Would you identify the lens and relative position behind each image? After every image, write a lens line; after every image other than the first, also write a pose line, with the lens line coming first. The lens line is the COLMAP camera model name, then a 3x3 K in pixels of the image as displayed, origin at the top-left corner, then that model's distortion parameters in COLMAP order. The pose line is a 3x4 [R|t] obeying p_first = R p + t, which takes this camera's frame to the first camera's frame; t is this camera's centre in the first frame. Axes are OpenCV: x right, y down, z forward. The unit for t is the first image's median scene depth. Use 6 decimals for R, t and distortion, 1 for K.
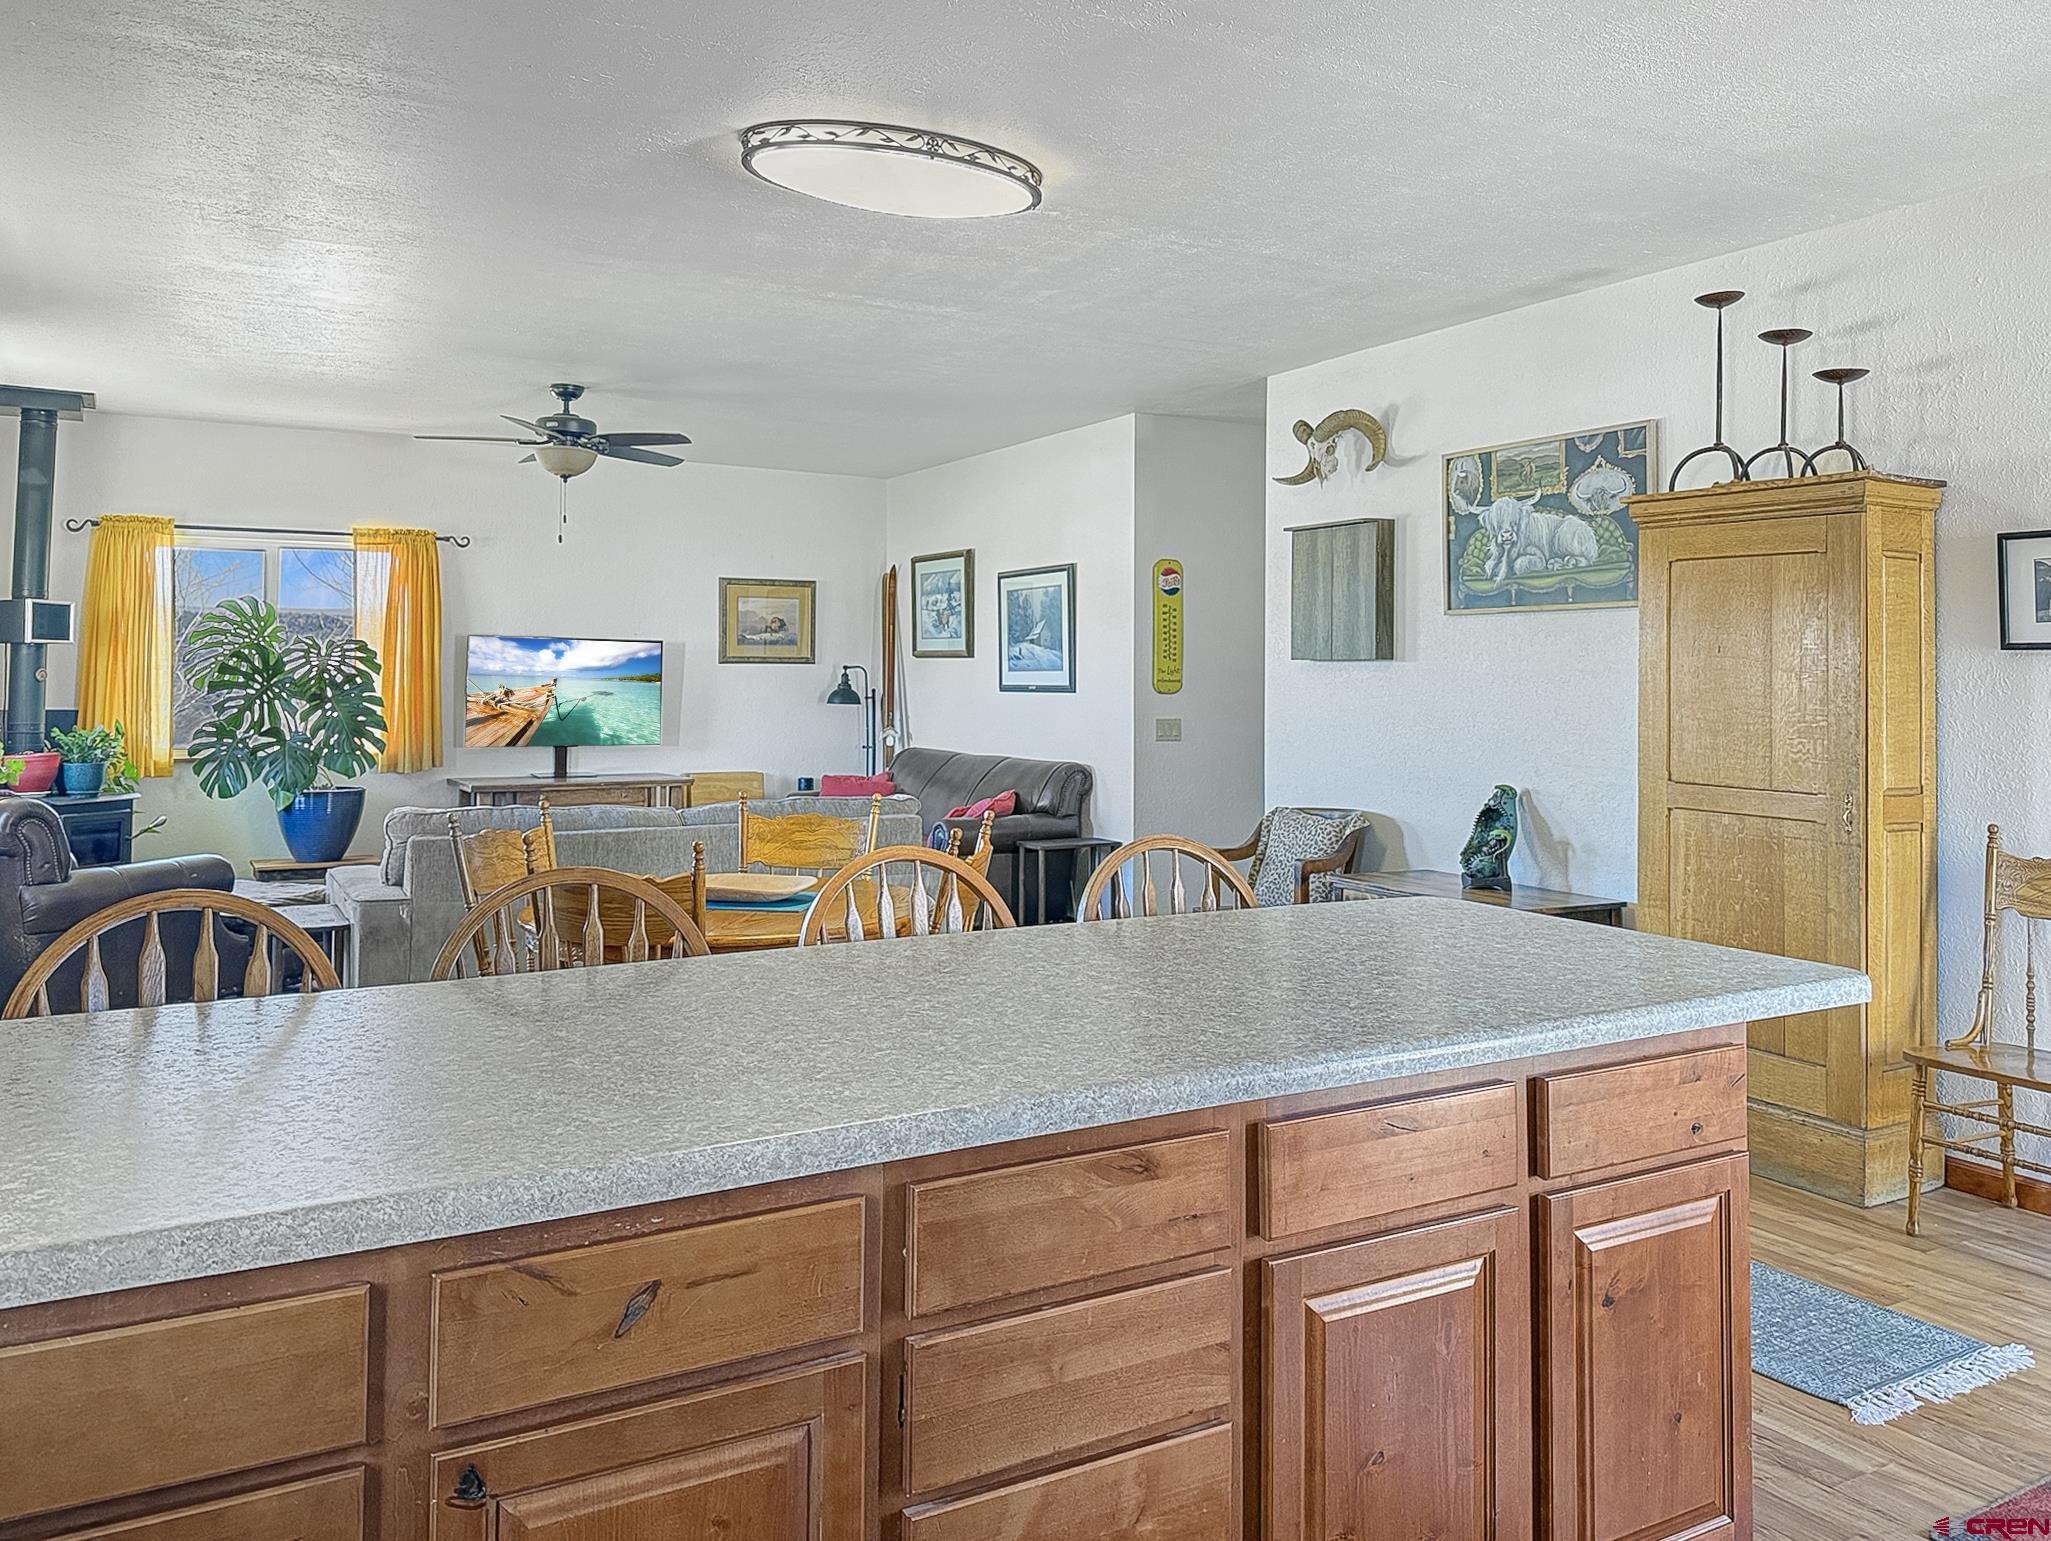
lens RADIAL K [[1504.4, 0, 1016.5], [0, 1504.4, 658.9], [0, 0, 1]] dist [0.093023, -0.139718]
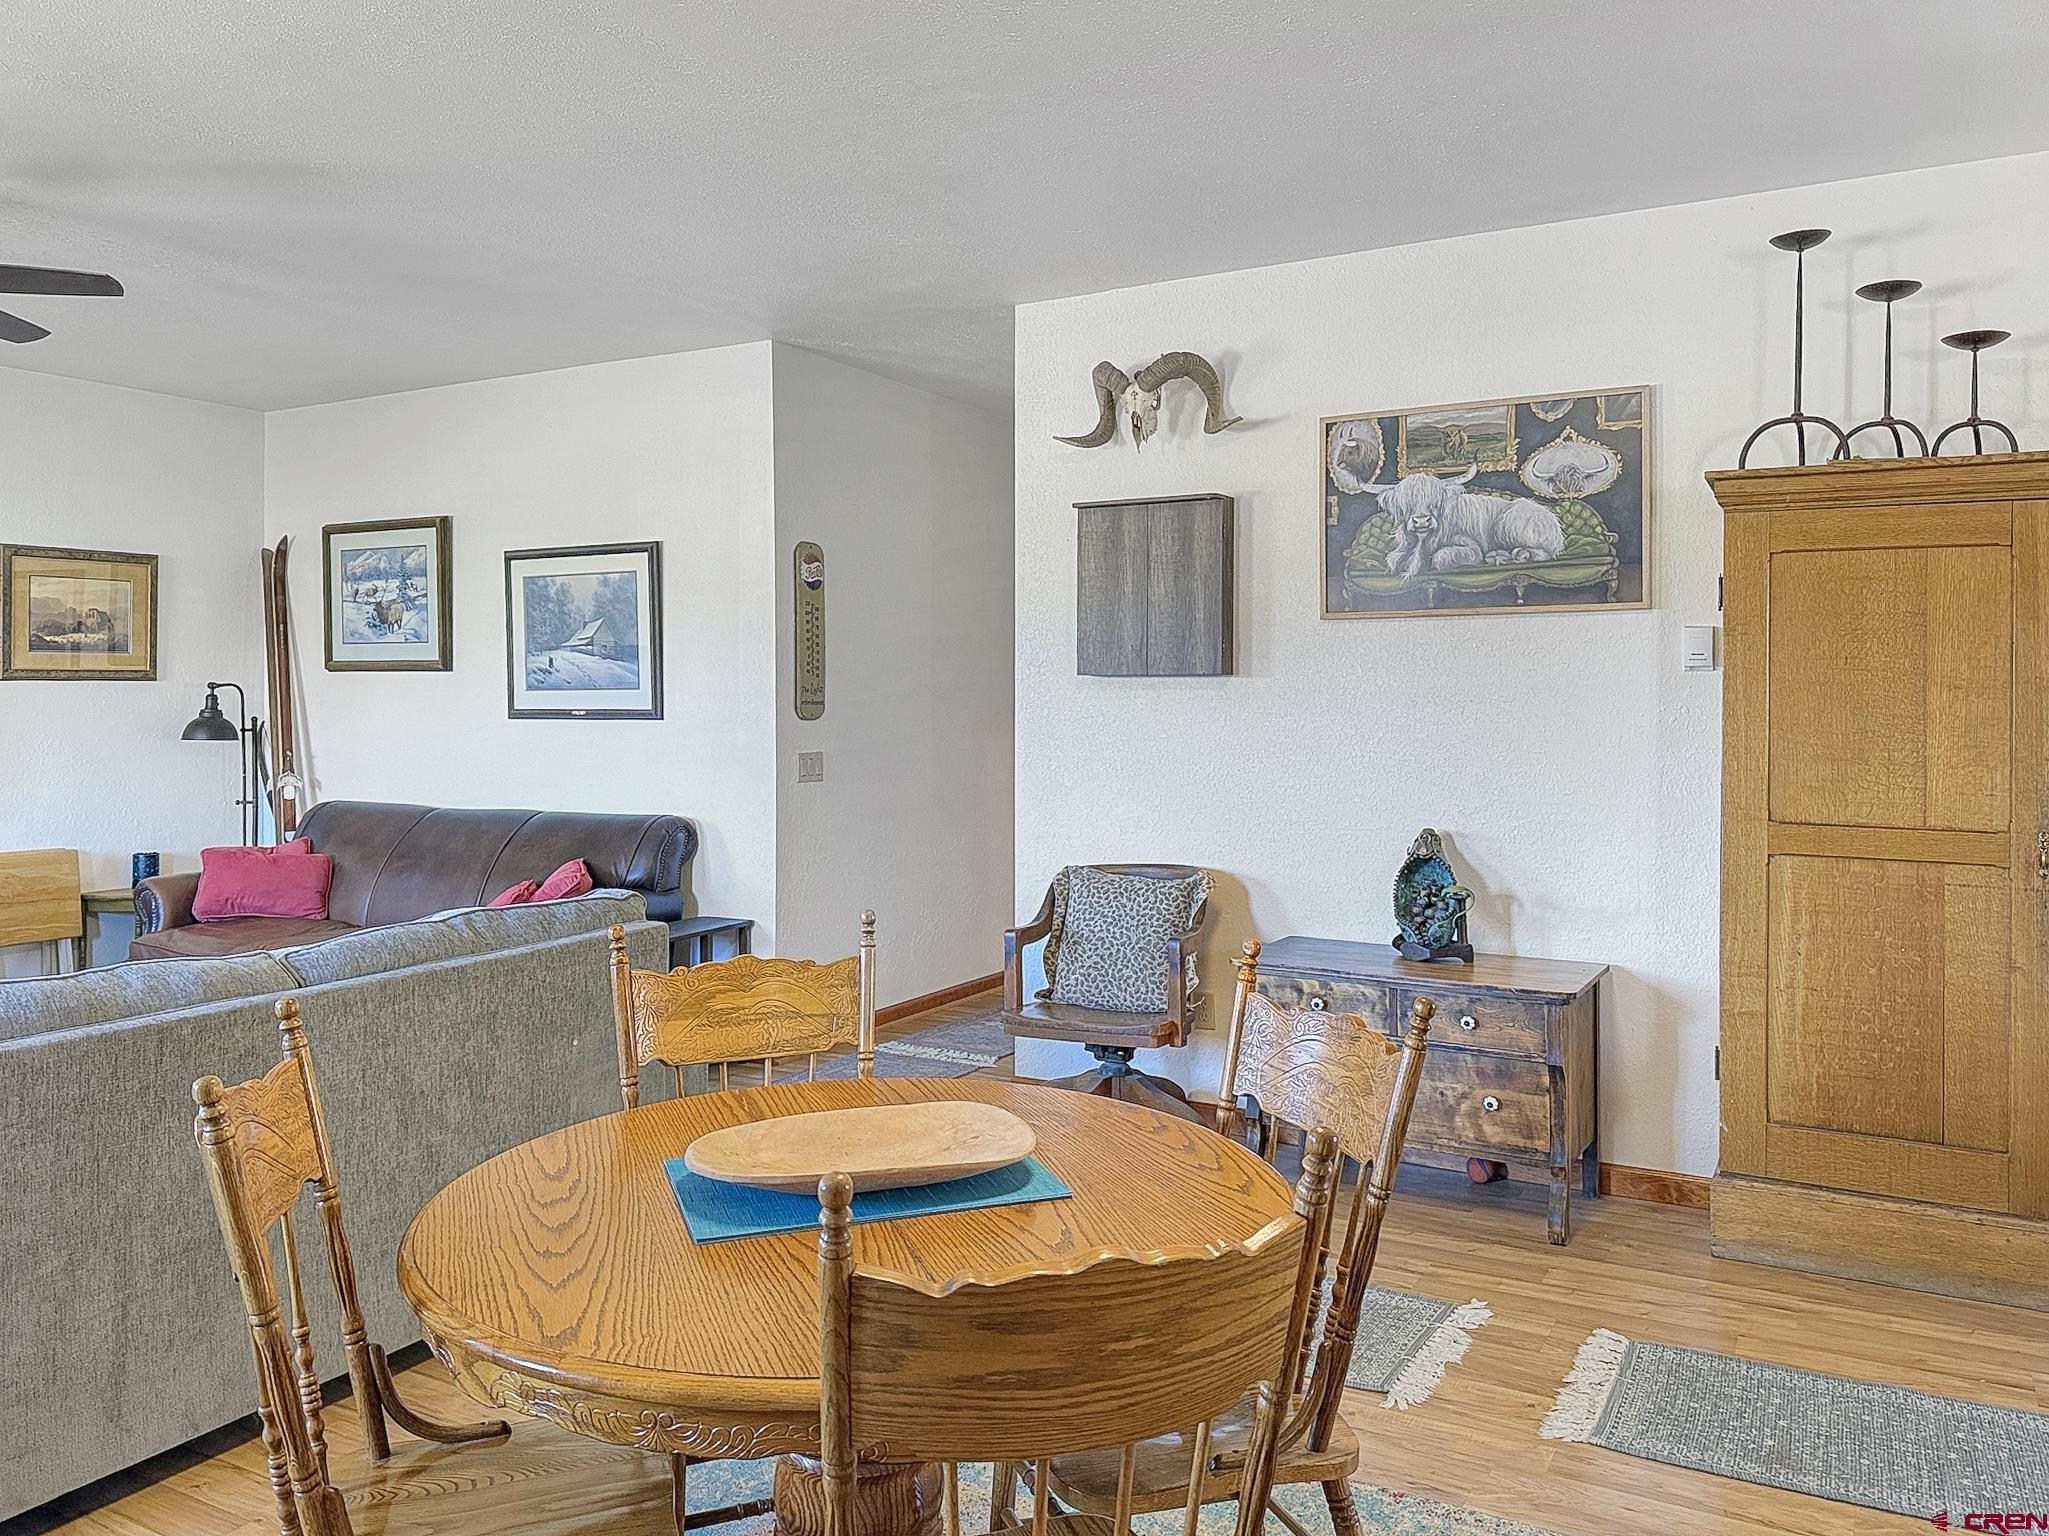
lens RADIAL K [[1504.2, 0, 1009.6], [0, 1504.2, 712.8], [0, 0, 1]] dist [0.108414, -0.134661]
pose [[0.859943, -0.013251, 0.510218, -0.200202], [-0.000082, 0.999659, 0.026102, -0.000063], [-0.510390, -0.022488, 0.859649, 0.294038]]
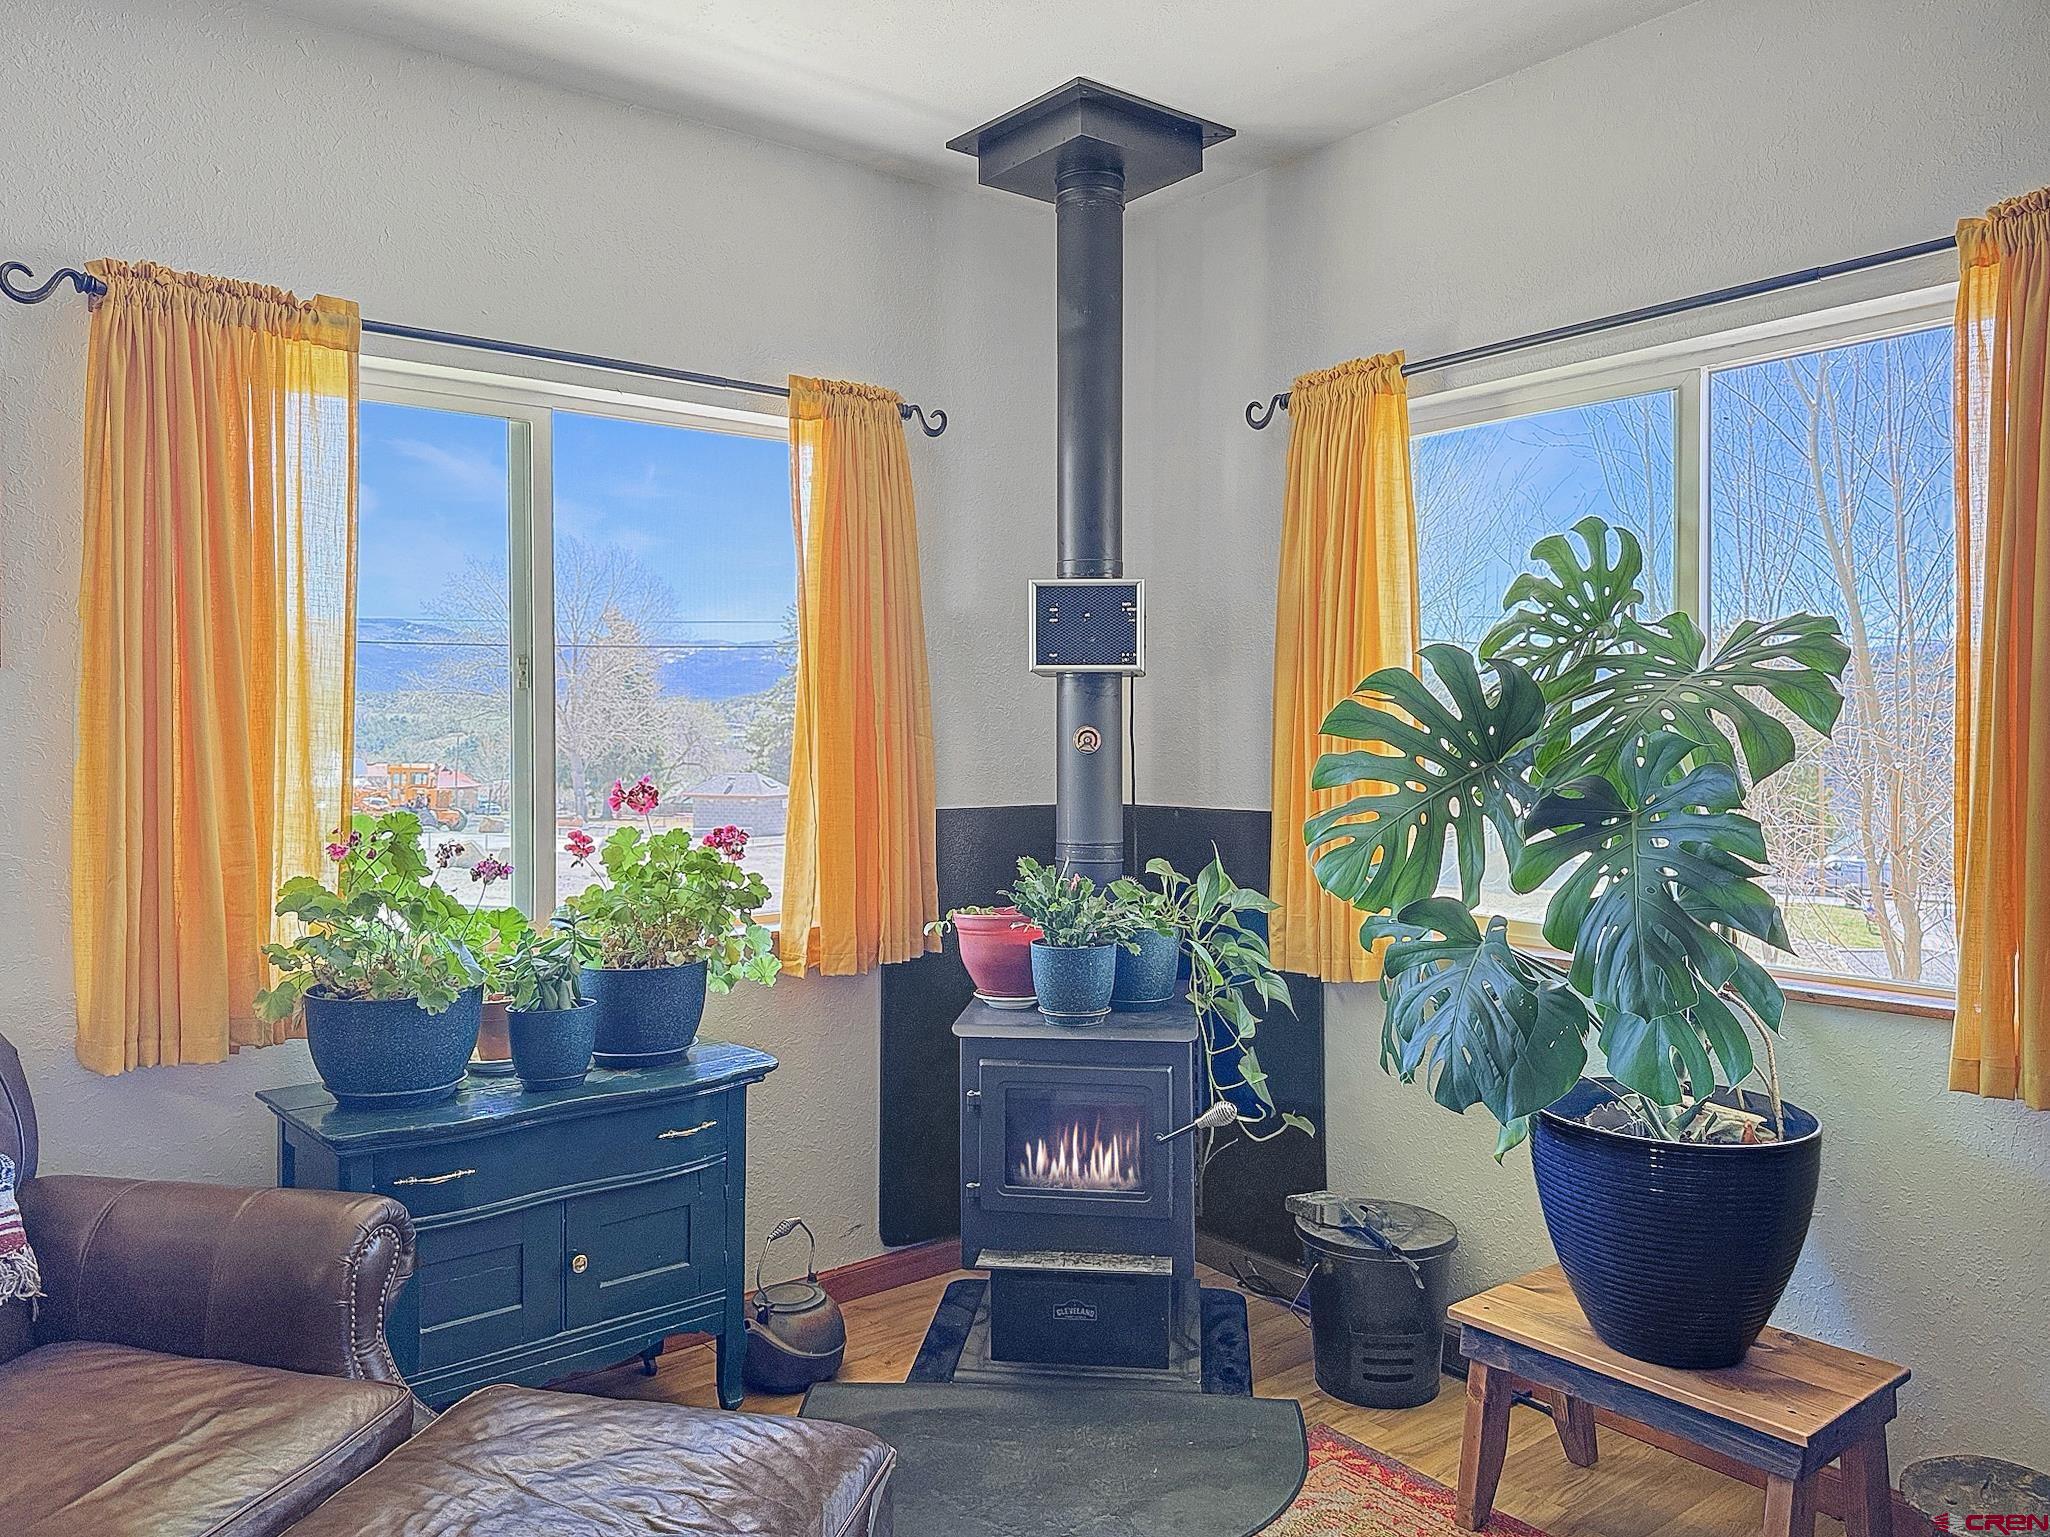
lens RADIAL K [[1462.0, 0, 1025.0], [0, 1462.0, 768.5], [0, 0, 1]] dist [0.083230, -0.111363]
pose [[0.149346, 0.020446, -0.988574, -0.191501], [0.019568, 0.999529, 0.023629, 0.007943], [0.988591, -0.022874, 0.148876, 0.885150]]
